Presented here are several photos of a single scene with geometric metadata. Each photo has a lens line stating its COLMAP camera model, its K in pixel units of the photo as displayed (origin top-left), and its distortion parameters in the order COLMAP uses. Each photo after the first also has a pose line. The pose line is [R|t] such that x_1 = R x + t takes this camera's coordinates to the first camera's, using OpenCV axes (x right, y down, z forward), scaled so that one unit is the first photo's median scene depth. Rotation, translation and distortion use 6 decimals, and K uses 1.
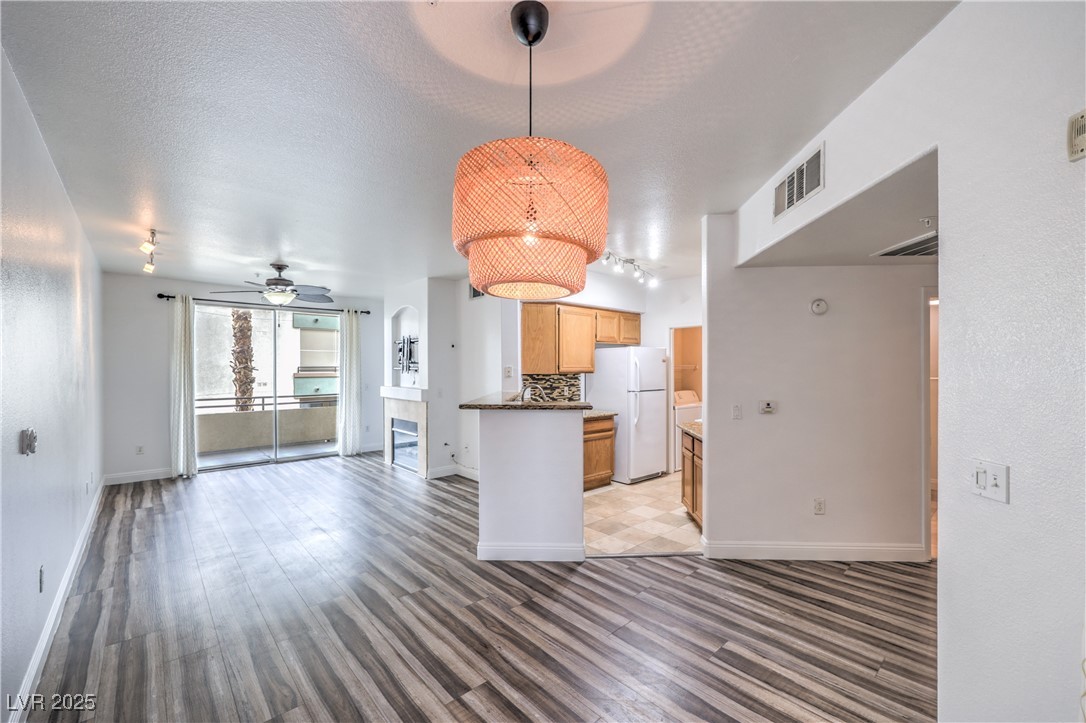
lens RADIAL K [[445.5, 0, 544.7], [0, 445.5, 359.4], [0, 0, 1]] dist [0.000065, -0.000034]
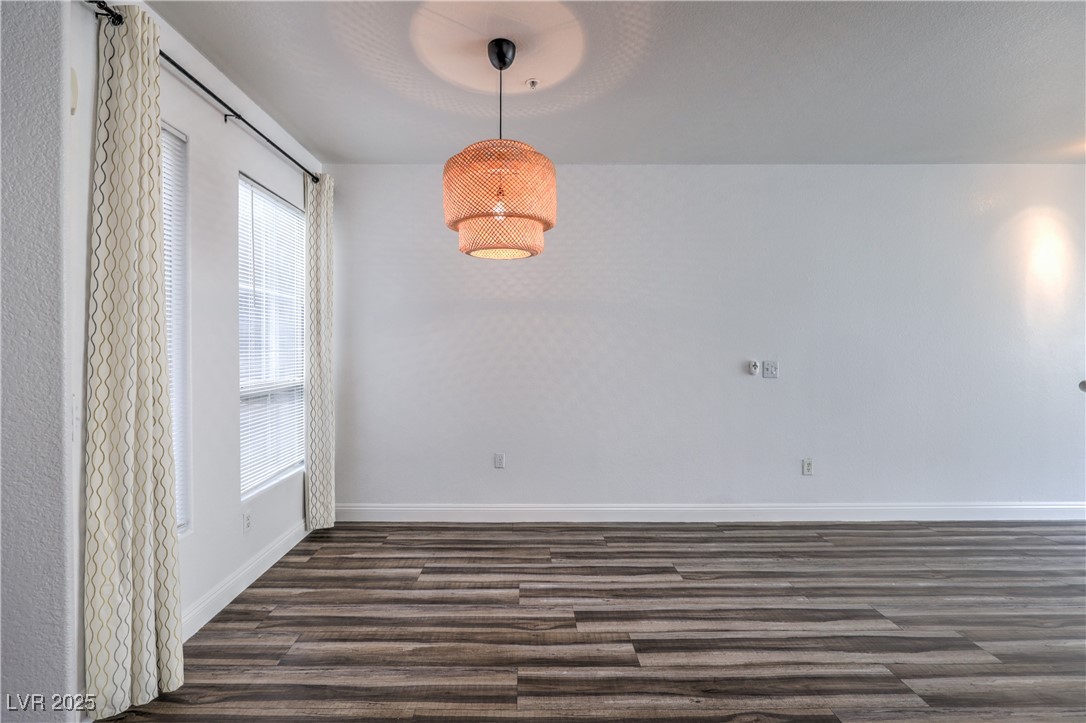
lens RADIAL K [[445.5, 0, 544.7], [0, 445.5, 359.4], [0, 0, 1]] dist [0.000065, -0.000034]
pose [[-0.660430, 0.012563, -0.750783, 0.595113], [0.032844, 0.999386, -0.012168, 0.099242], [0.750169, -0.032695, -0.660437, 1.317625]]
